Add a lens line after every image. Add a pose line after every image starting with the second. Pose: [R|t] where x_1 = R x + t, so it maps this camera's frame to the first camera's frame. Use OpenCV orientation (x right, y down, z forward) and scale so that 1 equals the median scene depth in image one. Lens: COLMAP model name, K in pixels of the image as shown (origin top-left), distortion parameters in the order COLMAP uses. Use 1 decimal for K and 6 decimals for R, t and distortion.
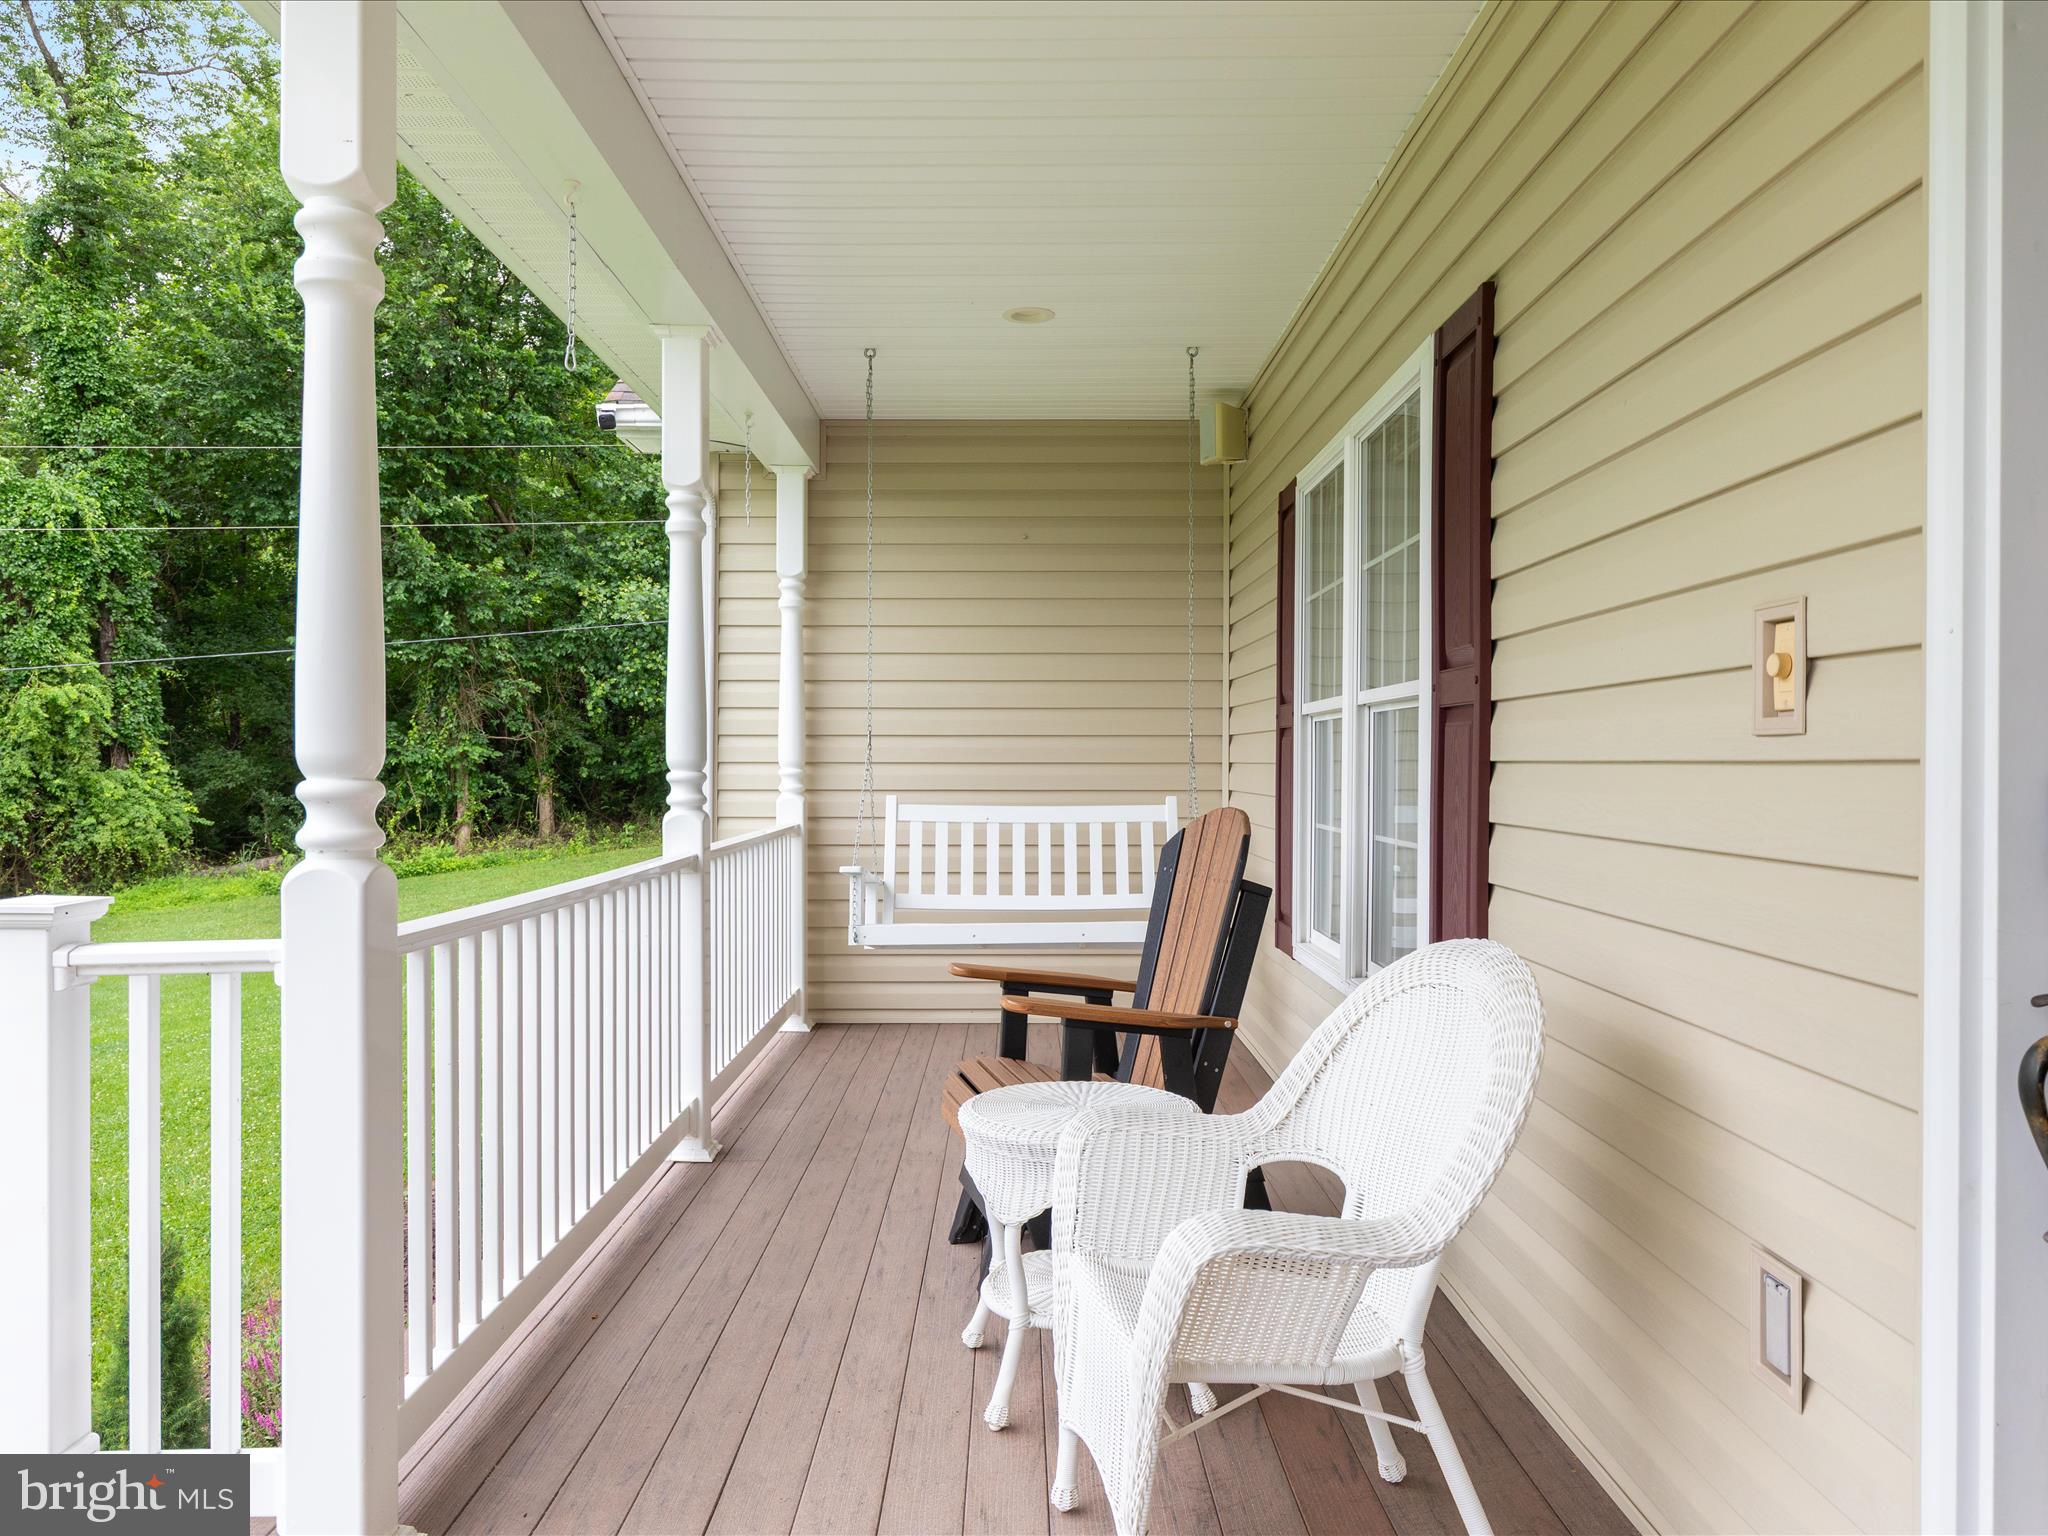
lens RADIAL K [[1454.4, 0, 1024.0], [0, 1454.4, 768.0], [0, 0, 1]] dist [-0.031408, -0.001445]
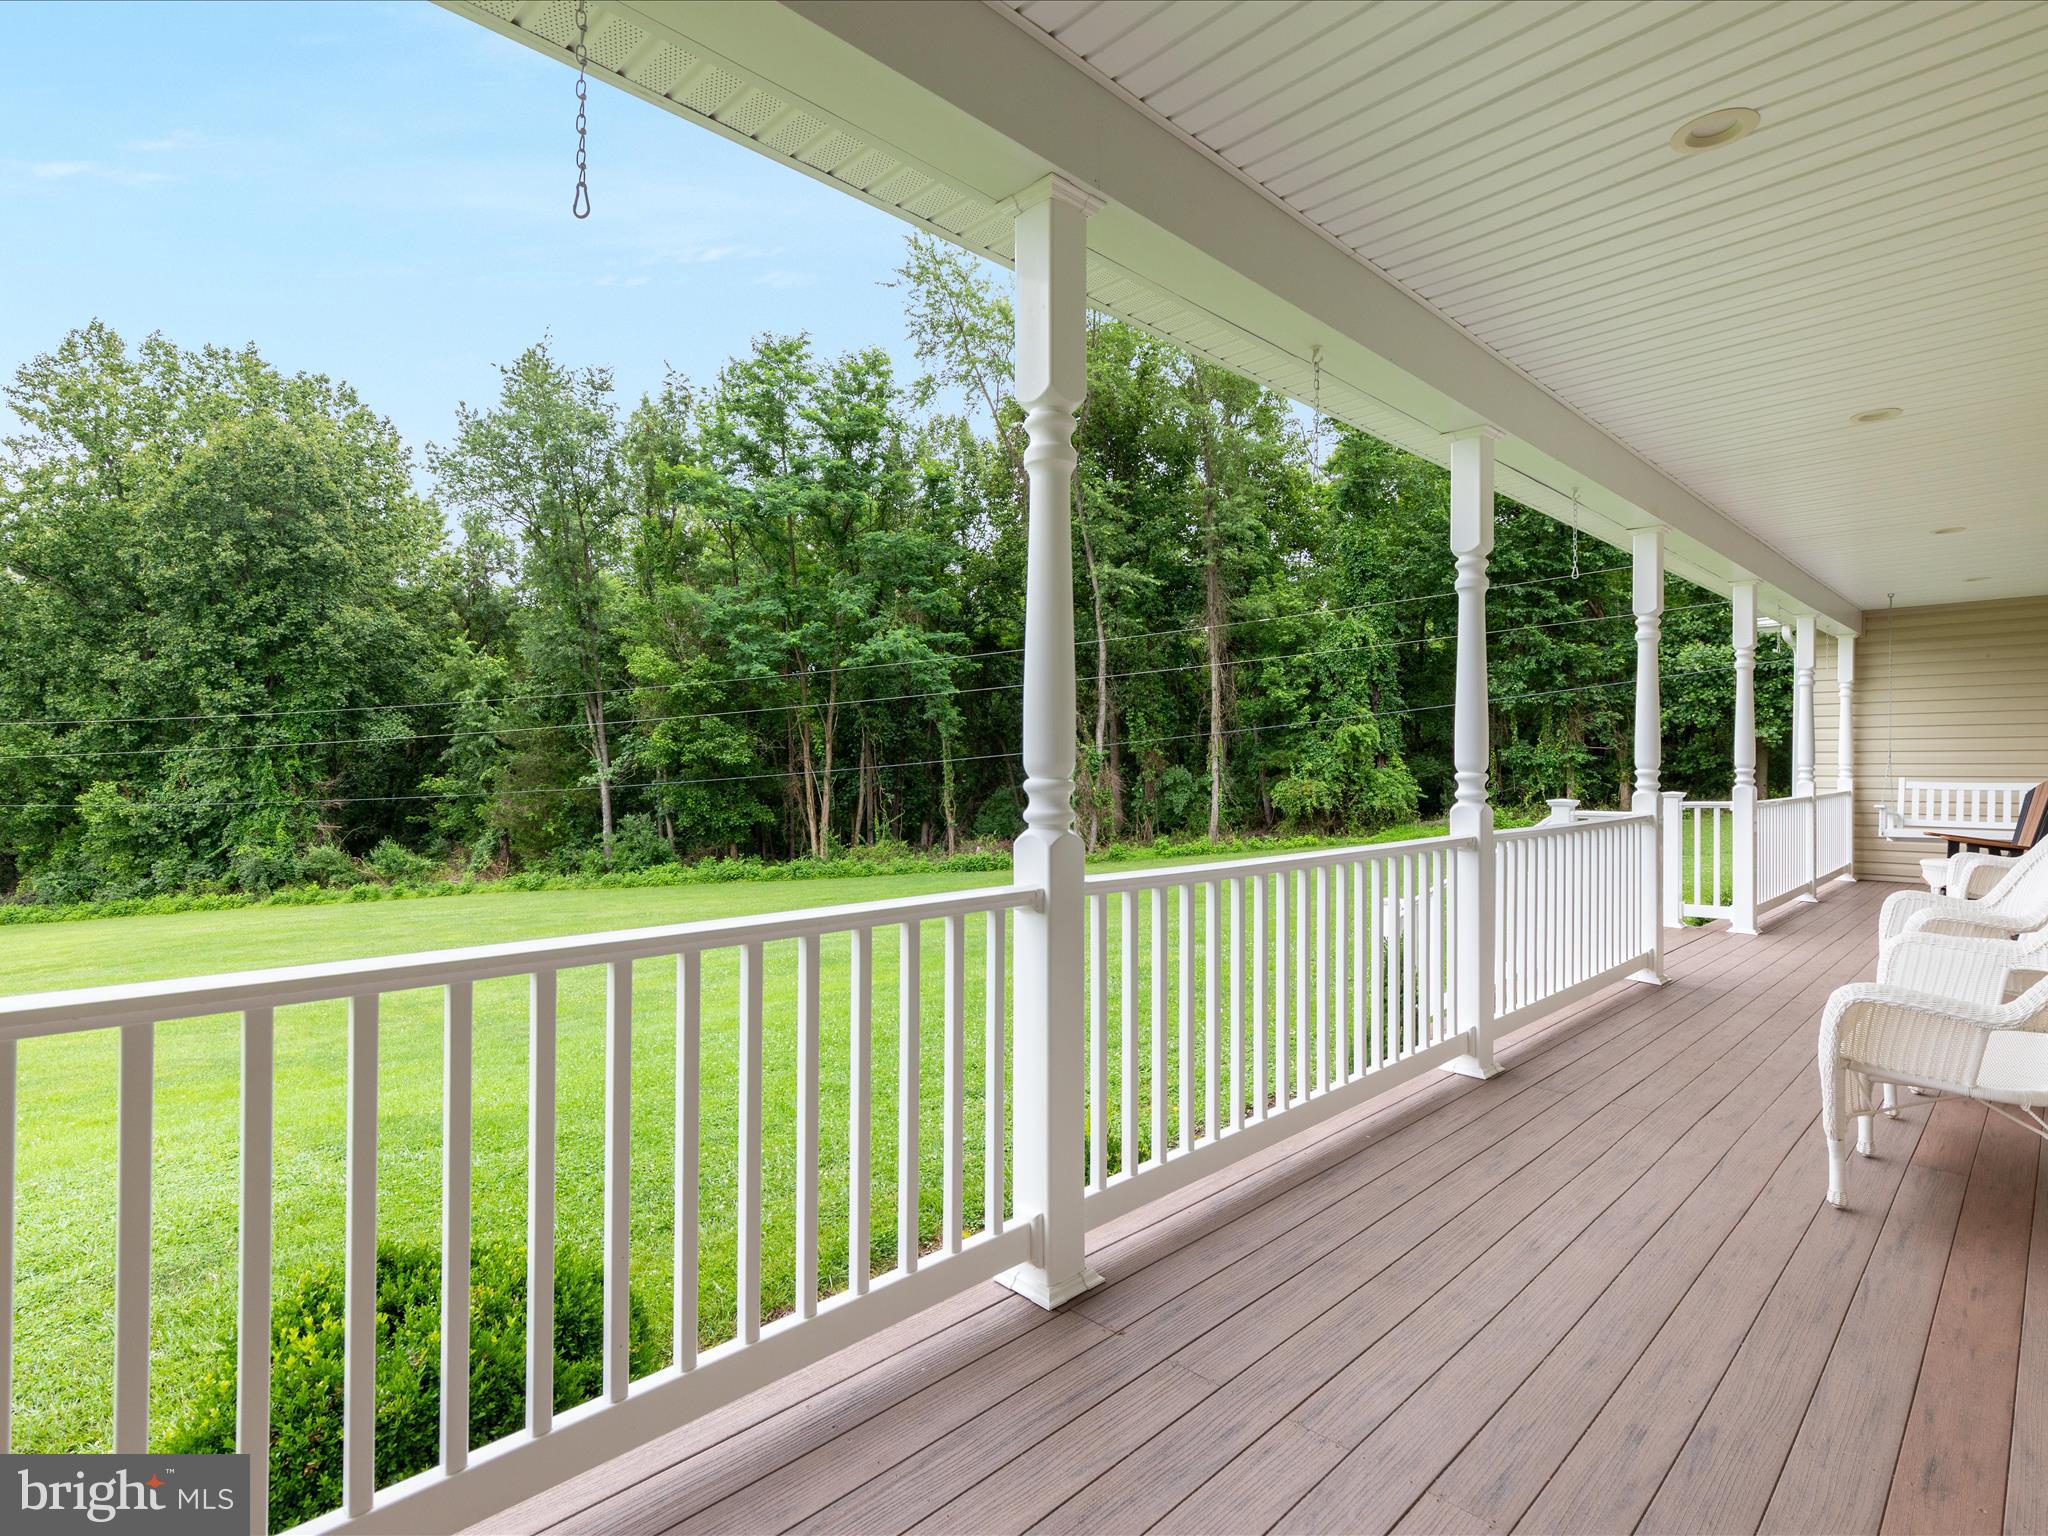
lens RADIAL K [[1036.0, 0, 1027.6], [0, 1036.0, 773.5], [0, 0, 1]] dist [0.002259, 0.000124]
pose [[0.695852, 0.002049, -0.718183, 0.034224], [0.002551, 0.999983, 0.005325, -0.000101], [0.718181, -0.005537, 0.695834, -0.311740]]
